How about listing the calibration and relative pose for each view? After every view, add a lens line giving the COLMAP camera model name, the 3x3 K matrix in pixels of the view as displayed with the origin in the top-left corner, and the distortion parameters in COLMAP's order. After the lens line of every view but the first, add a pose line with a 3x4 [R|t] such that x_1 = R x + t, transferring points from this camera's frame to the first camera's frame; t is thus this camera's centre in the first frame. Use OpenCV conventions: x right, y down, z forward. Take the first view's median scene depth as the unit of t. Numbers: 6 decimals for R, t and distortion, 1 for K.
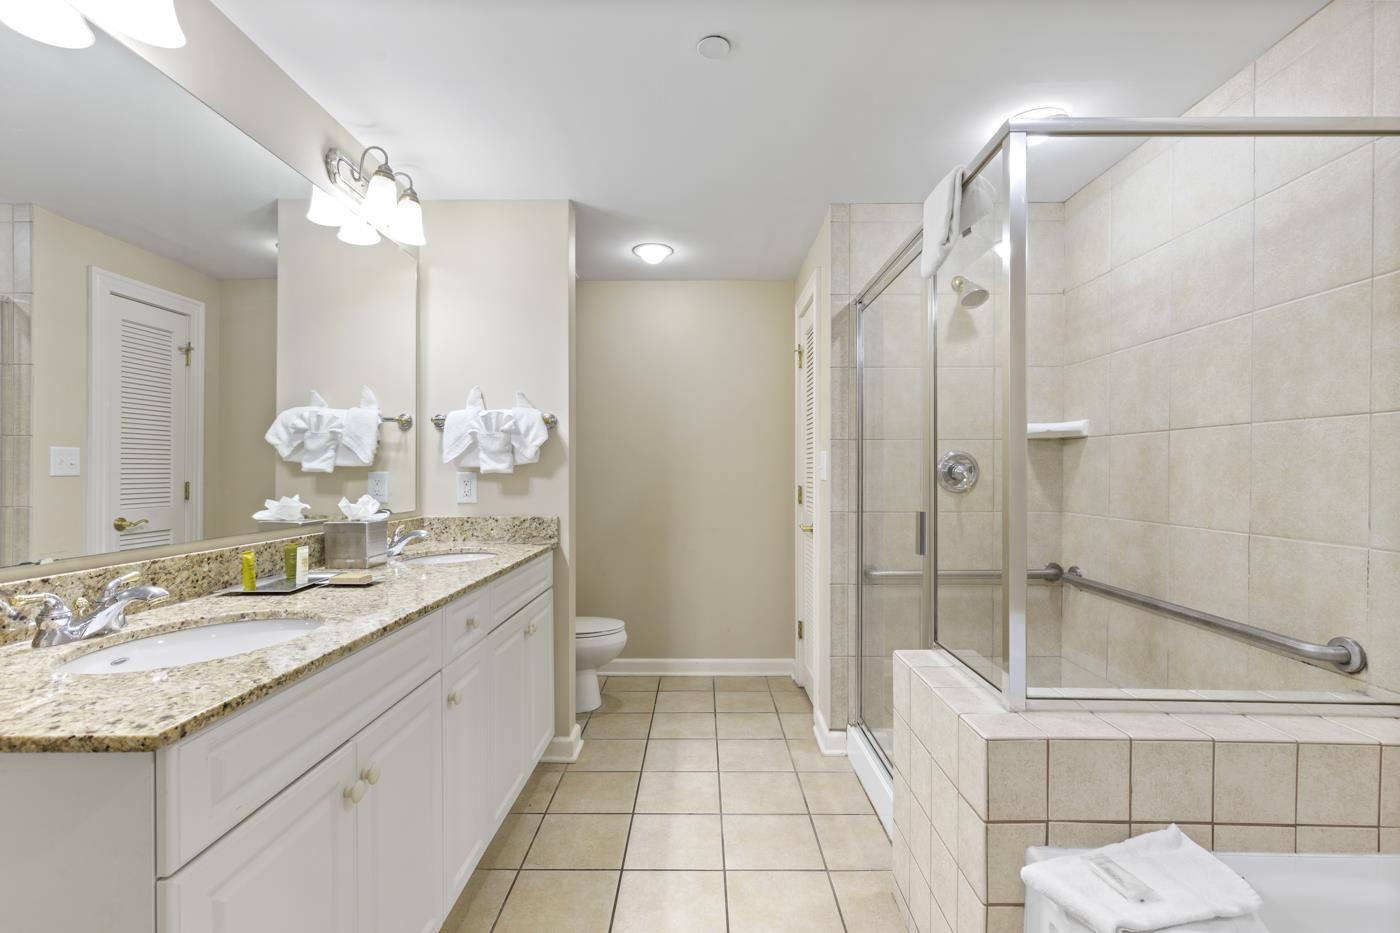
lens RADIAL K [[628.9, 0, 699.9], [0, 628.9, 475.1], [0, 0, 1]] dist [0.004458, 0.000484]
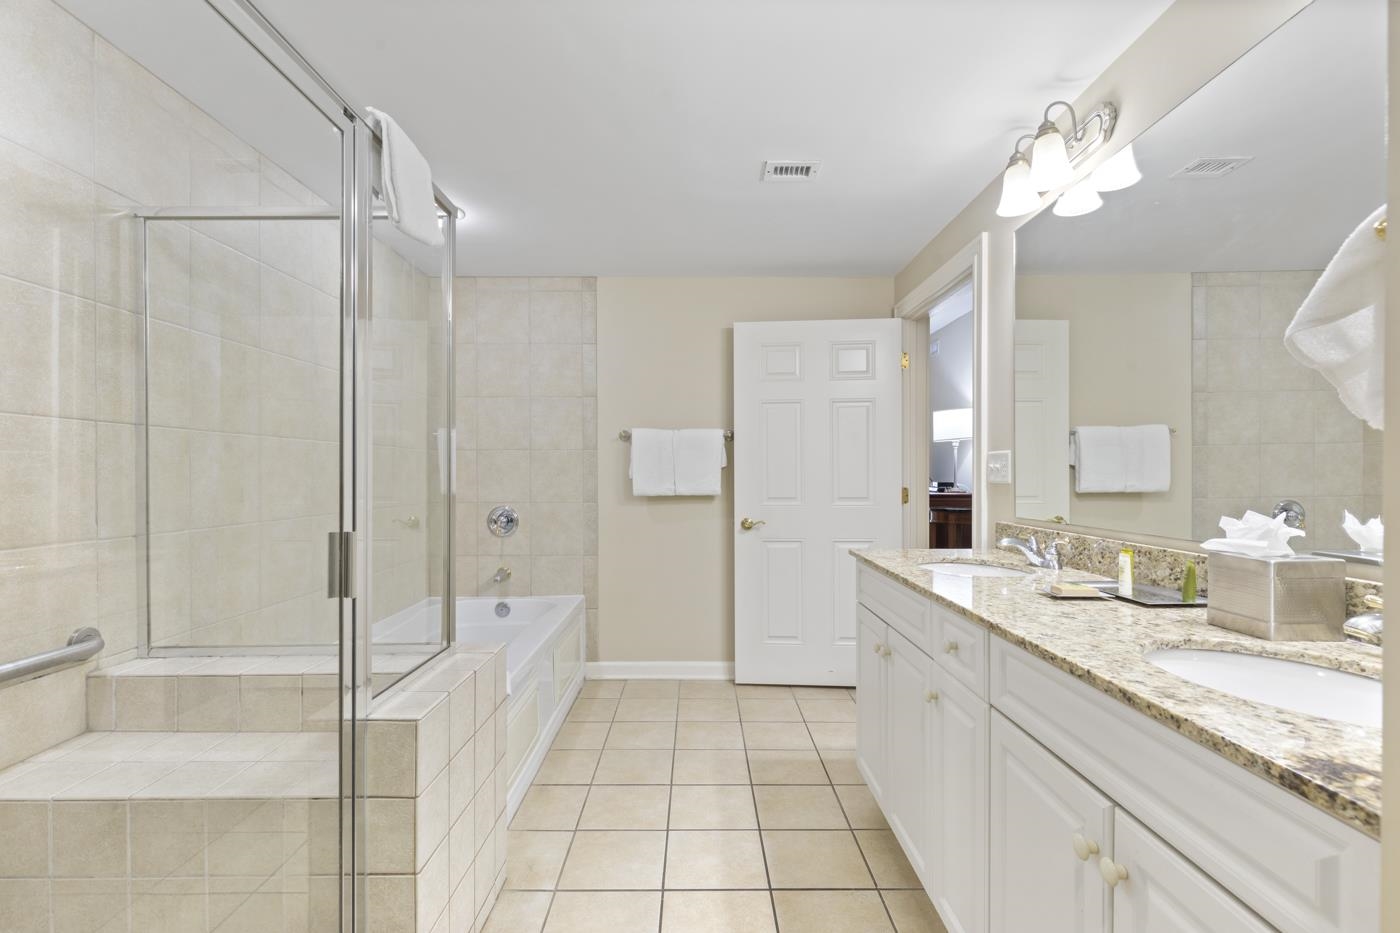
lens RADIAL K [[628.9, 0, 699.9], [0, 628.9, 475.1], [0, 0, 1]] dist [0.004458, 0.000484]
pose [[-0.999957, 0.000871, -0.009274, -0.008419], [0.000787, 0.999958, 0.009104, -0.010407], [0.009282, 0.009096, -0.999916, 2.071585]]
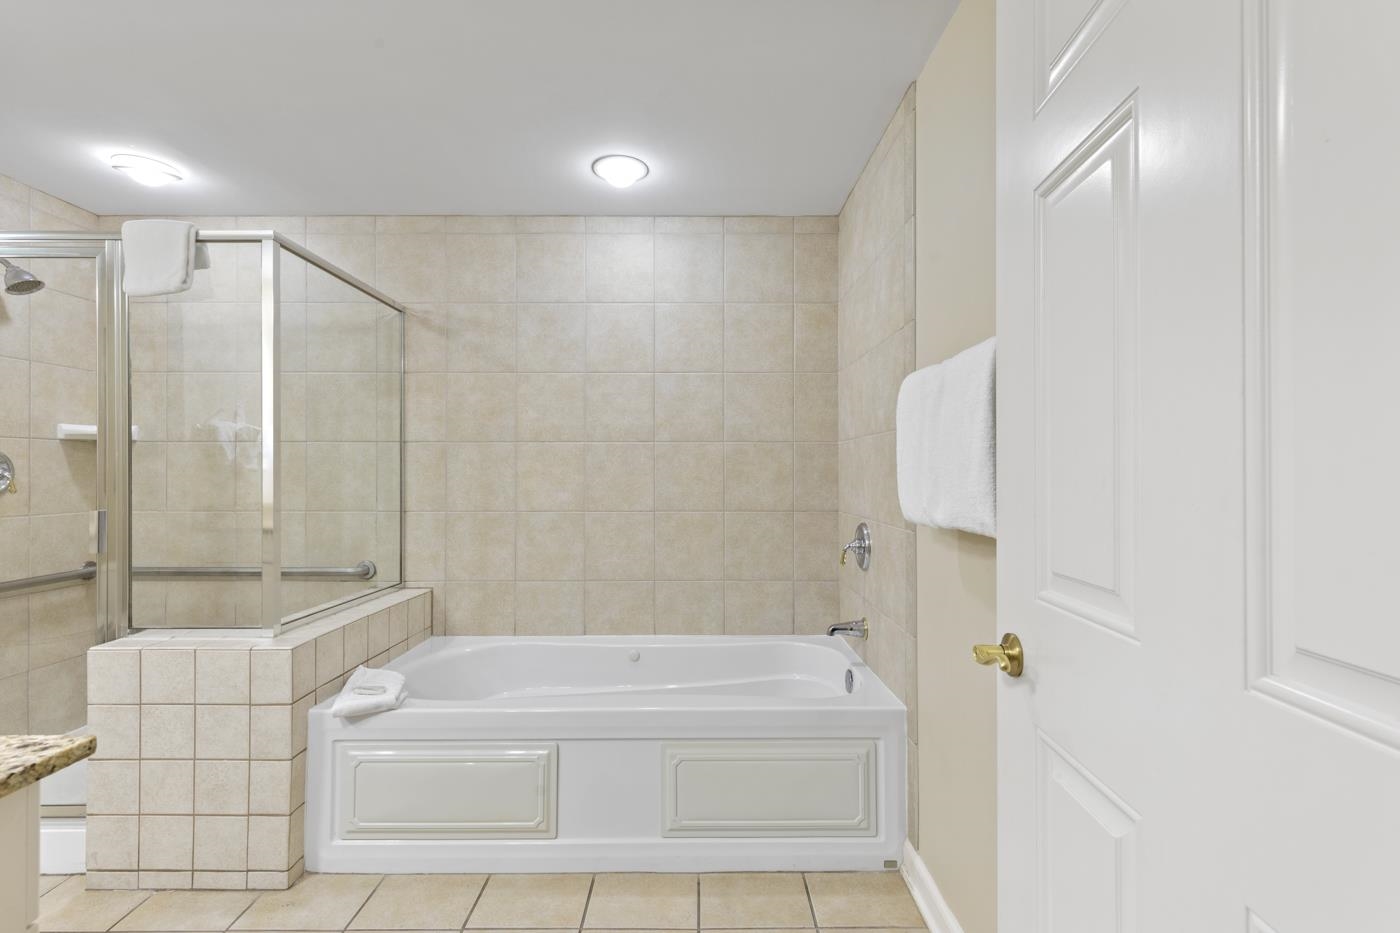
lens RADIAL K [[628.9, 0, 699.9], [0, 628.9, 475.1], [0, 0, 1]] dist [0.004458, 0.000484]
pose [[-0.009762, -0.004931, 0.999940, -0.855502], [0.008033, 0.999955, 0.005009, 0.001575], [-0.999920, 0.008082, -0.009722, 0.025102]]
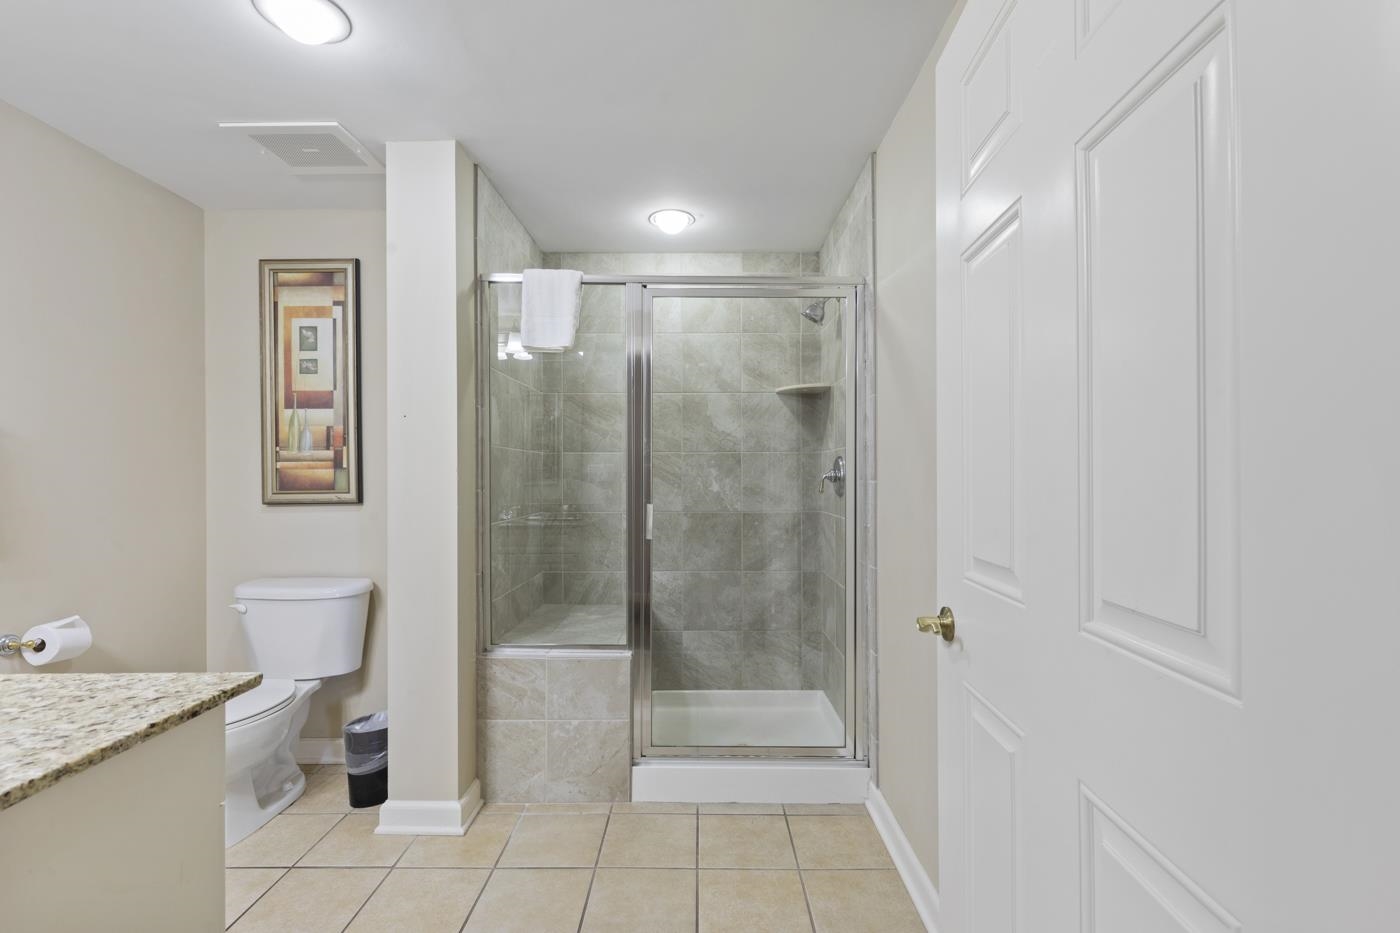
lens RADIAL K [[628.9, 0, 699.9], [0, 628.9, 475.1], [0, 0, 1]] dist [0.004458, 0.000484]
pose [[-0.015114, 0.000296, 0.999886, -1.023818], [0.011318, 0.999936, -0.000125, -0.003510], [-0.999822, 0.011315, -0.015116, 0.027853]]
